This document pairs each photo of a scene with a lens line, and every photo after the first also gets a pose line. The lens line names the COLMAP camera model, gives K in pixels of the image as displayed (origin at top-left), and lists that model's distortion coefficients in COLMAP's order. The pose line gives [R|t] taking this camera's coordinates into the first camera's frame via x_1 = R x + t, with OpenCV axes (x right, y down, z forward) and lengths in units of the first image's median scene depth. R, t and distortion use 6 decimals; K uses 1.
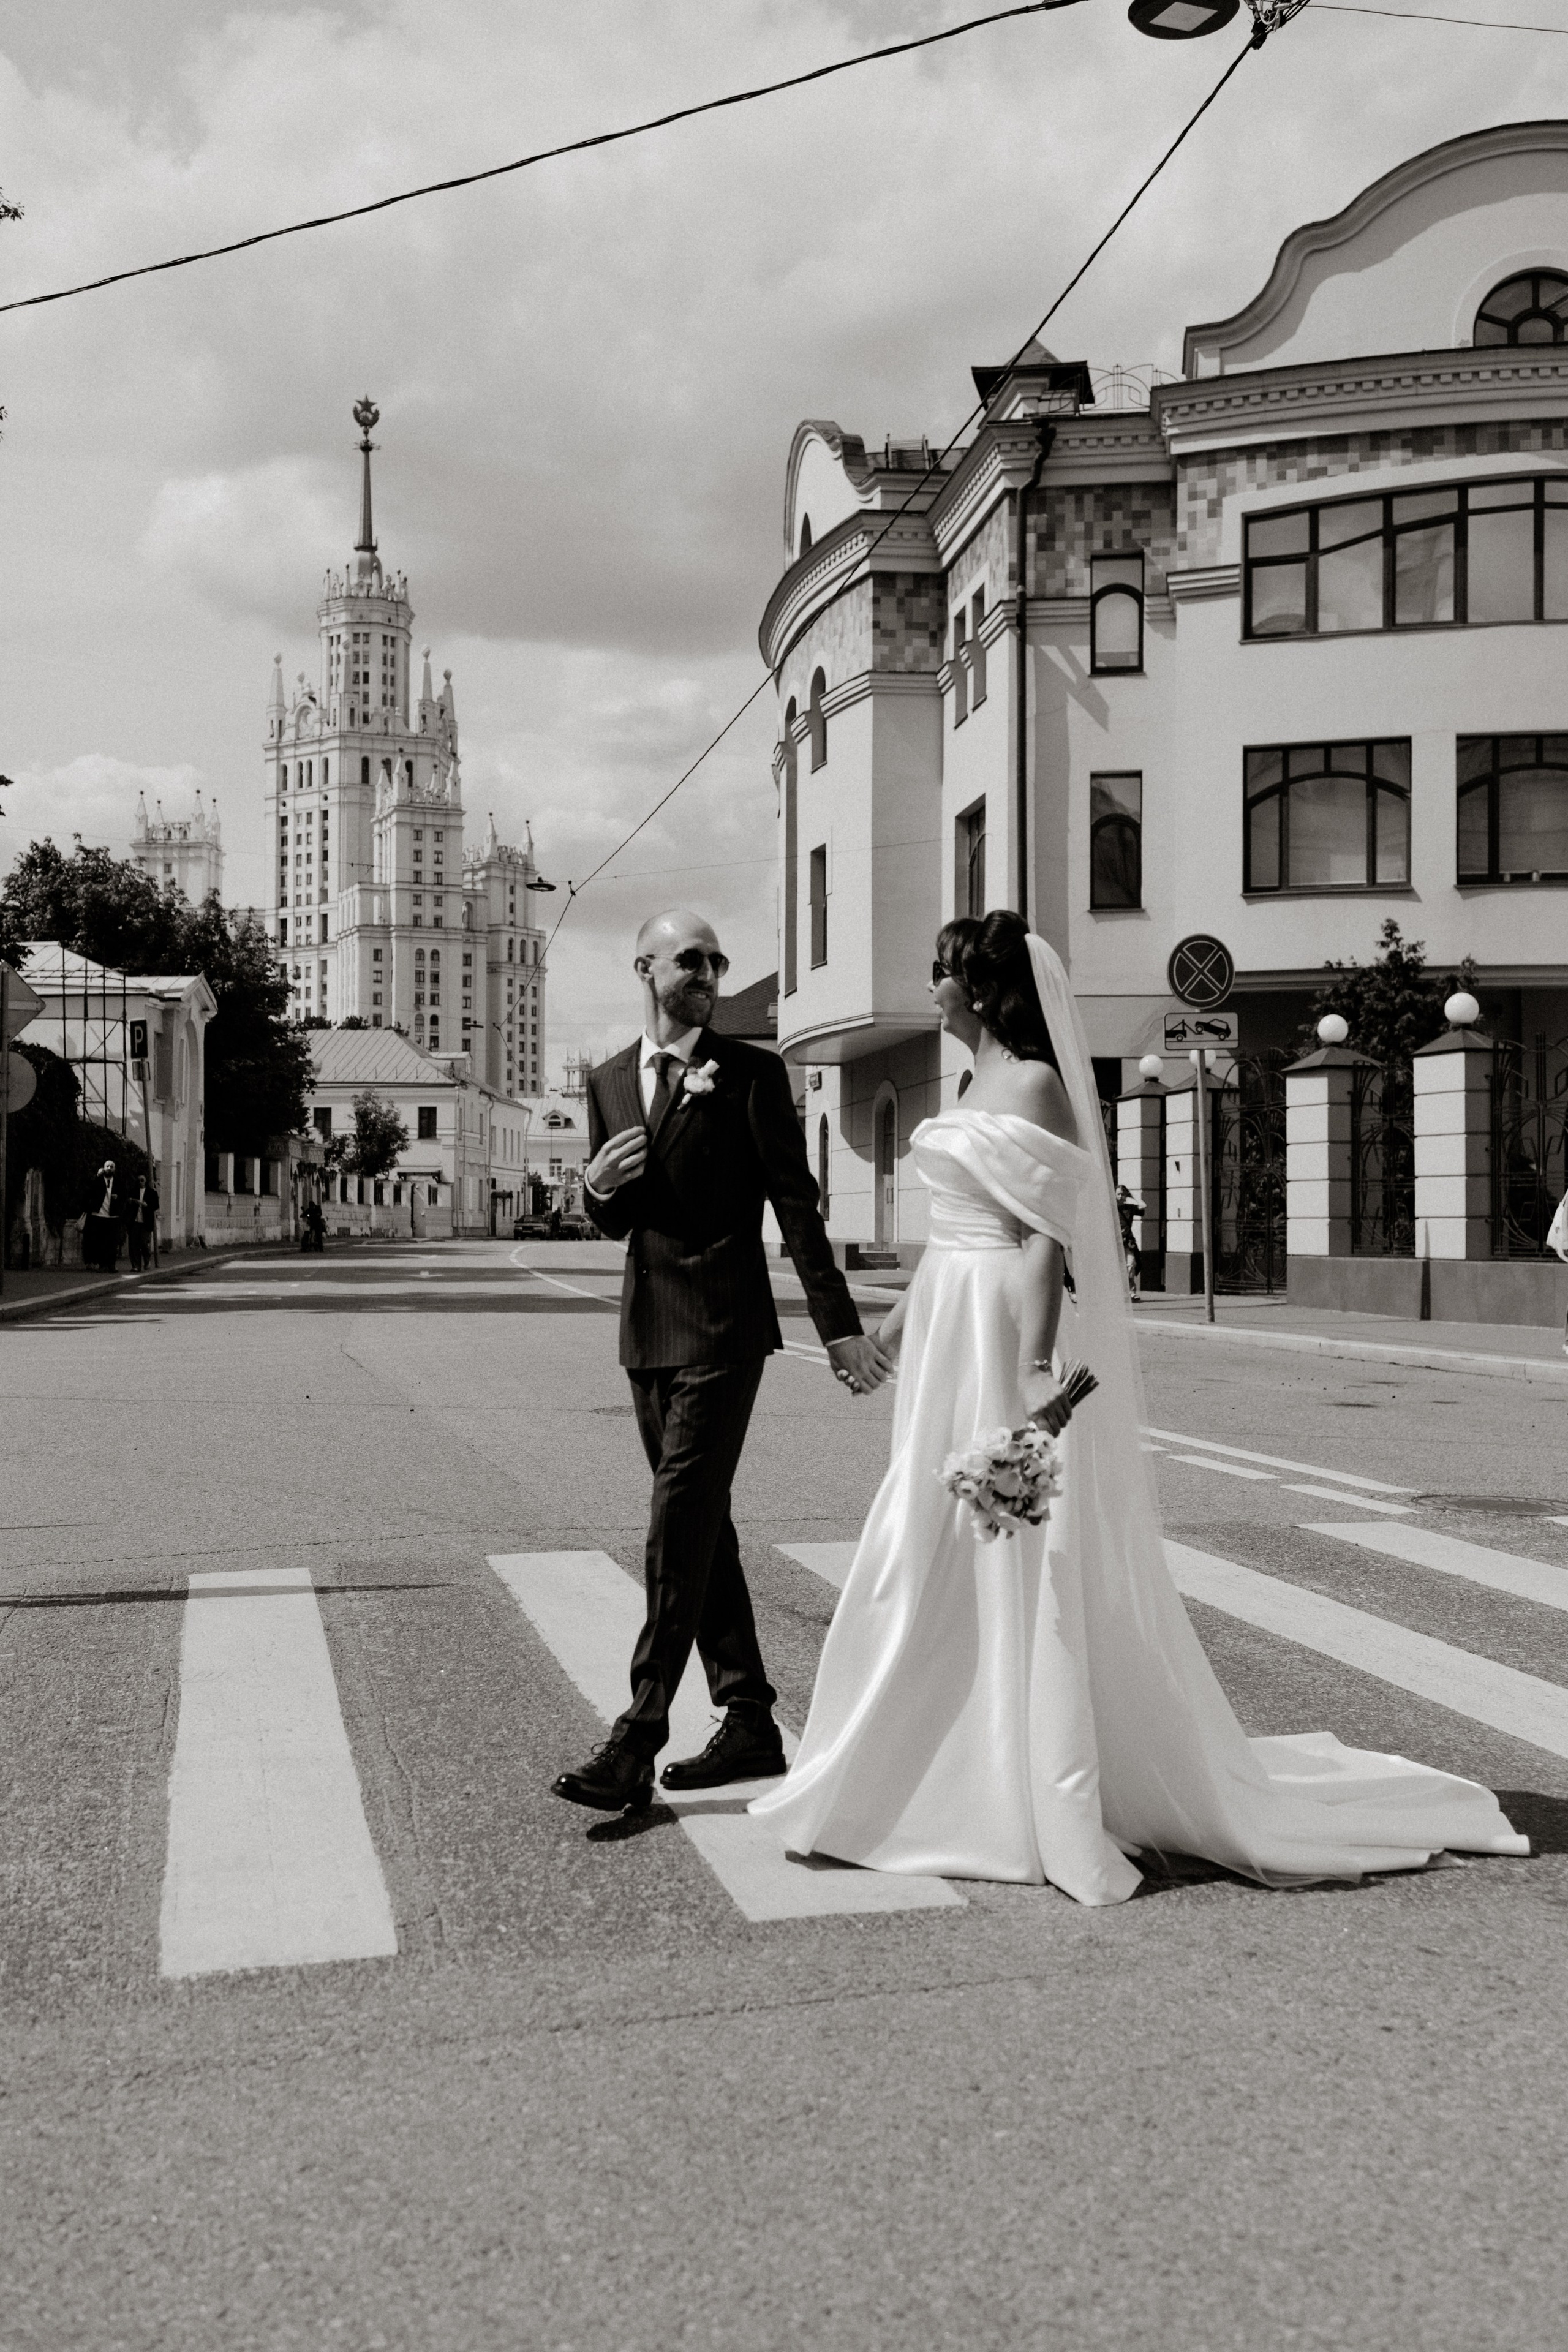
lens RADIAL K [[2316.3, 0, 978.3], [0, 2316.3, 1082.2], [0, 0, 1]] dist [-0.001913, 0.002483]
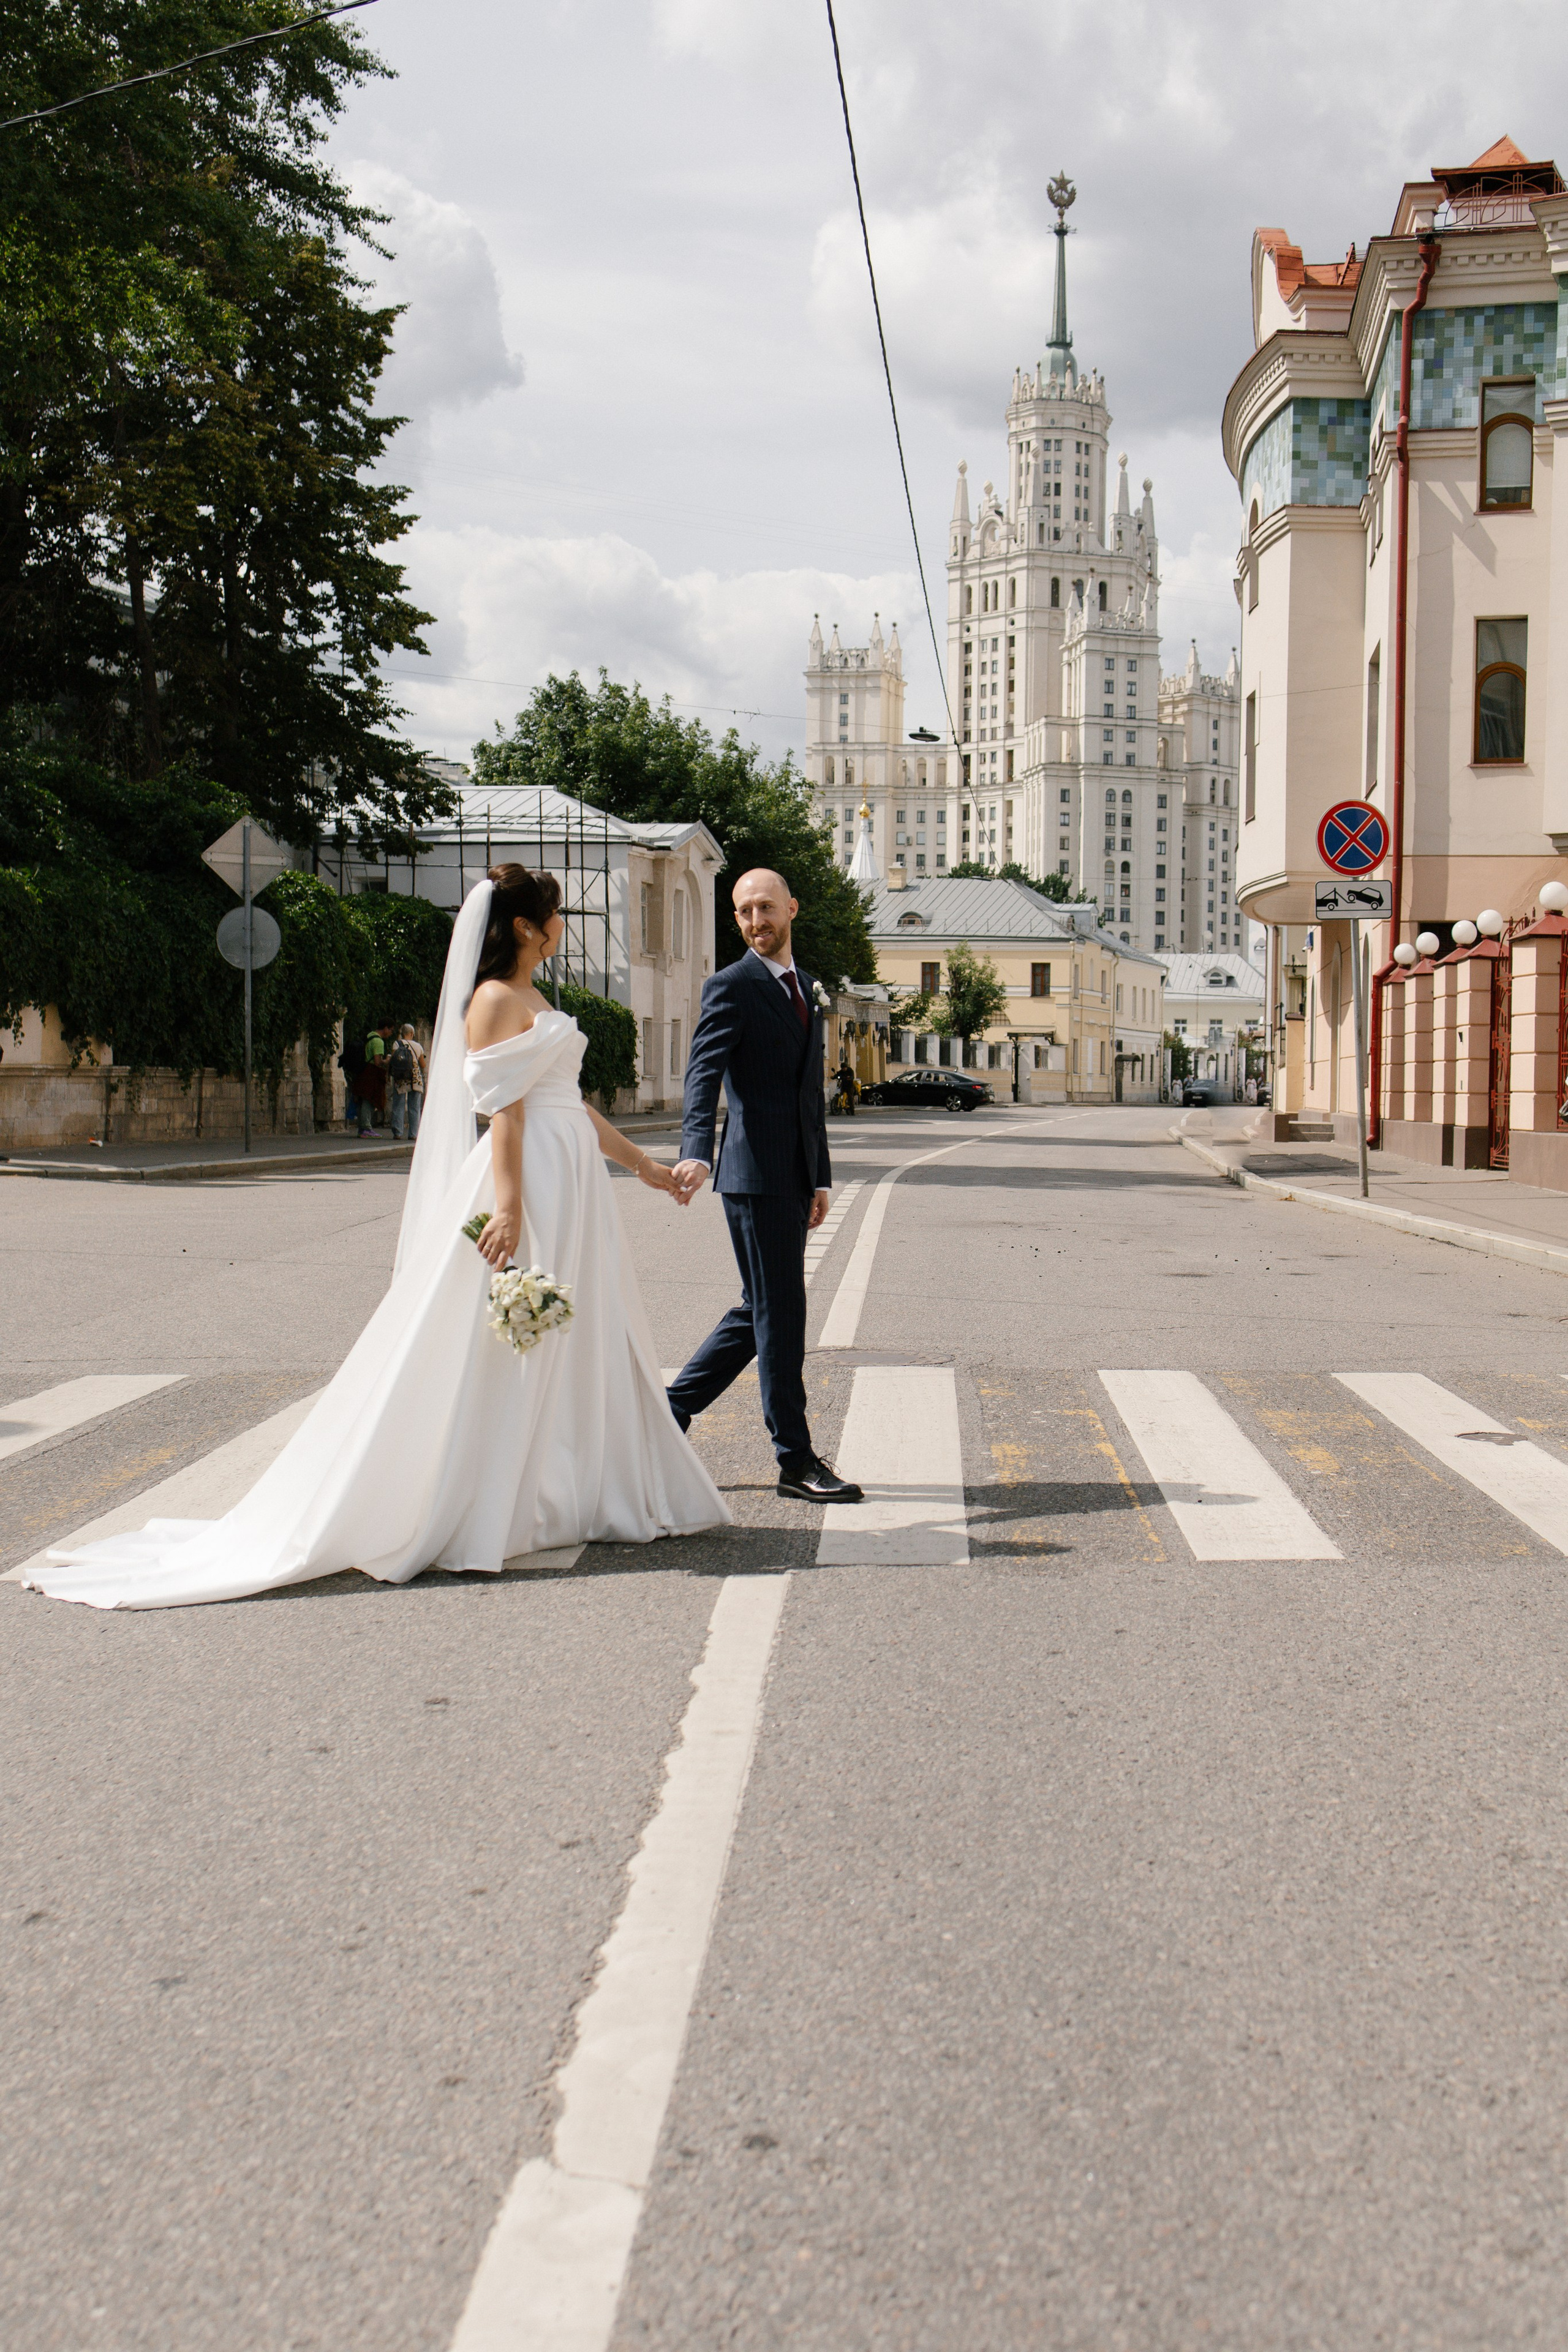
lens RADIAL K [[2390.1, 0, 1146.0], [0, 2390.1, 1102.1], [0, 0, 1]] dist [0.015827, -0.001854]
pose [[0.999005, 0.011903, -0.042976, -0.179300], [-0.009097, 0.997850, 0.064906, 0.004559], [0.043656, -0.064450, 0.996966, 0.044520]]
